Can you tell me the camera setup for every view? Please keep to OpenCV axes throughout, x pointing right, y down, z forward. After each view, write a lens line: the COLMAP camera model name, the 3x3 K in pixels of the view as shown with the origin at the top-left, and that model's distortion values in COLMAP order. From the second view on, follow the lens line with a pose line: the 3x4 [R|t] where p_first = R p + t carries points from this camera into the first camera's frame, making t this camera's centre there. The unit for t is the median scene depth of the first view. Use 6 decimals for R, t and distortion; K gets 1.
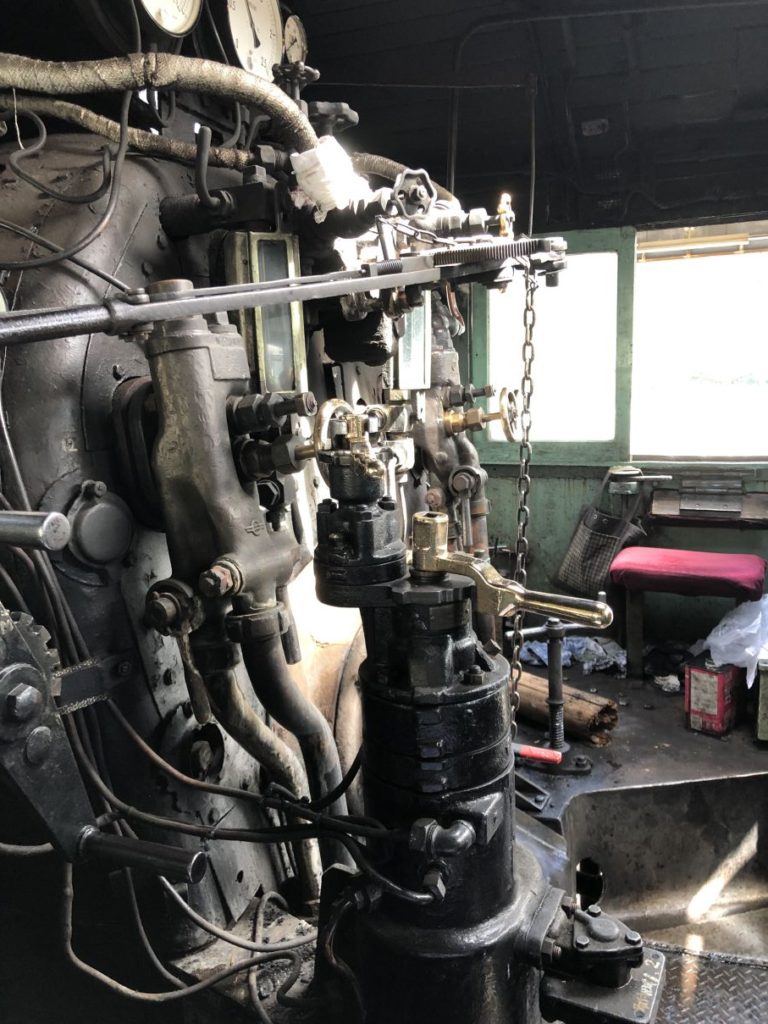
lens RADIAL K [[836.8, 0, 384.0], [0, 836.8, 512.0], [0, 0, 1]] dist [0.005347, -0.002415]
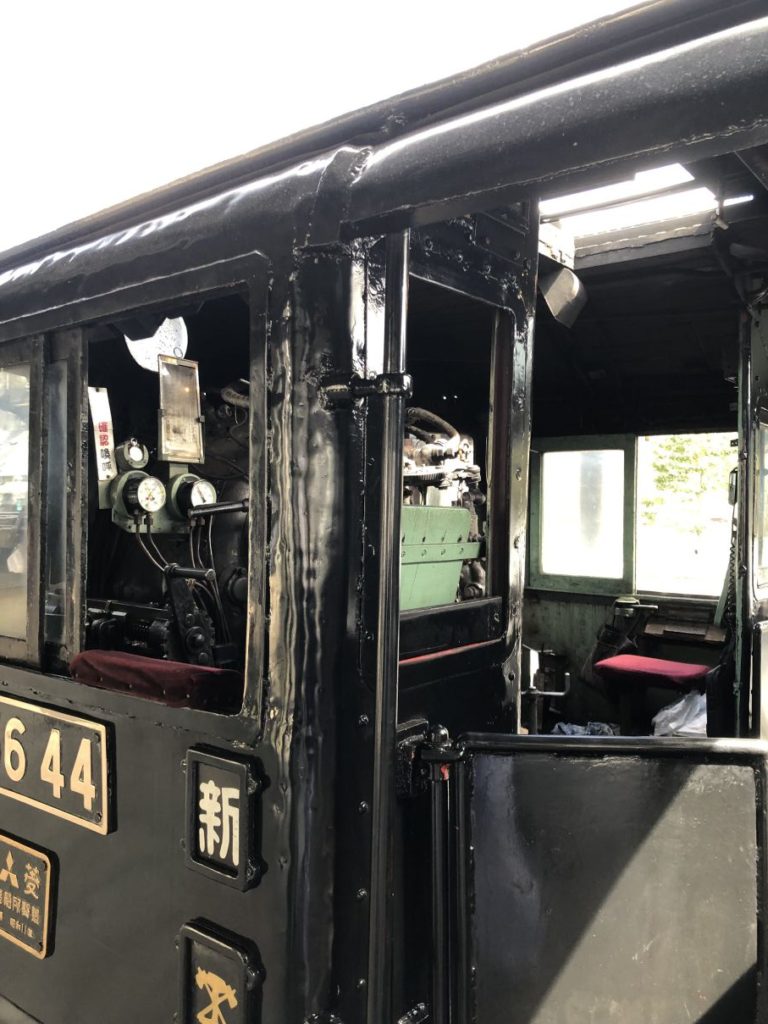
lens RADIAL K [[836.8, 0, 384.0], [0, 836.8, 512.0], [0, 0, 1]] dist [0.005347, -0.002415]
pose [[0.960623, 0.045955, -0.274029, 0.277289], [-0.089689, 0.984720, -0.149271, 0.051748], [0.262982, 0.167971, 0.950067, -0.475361]]
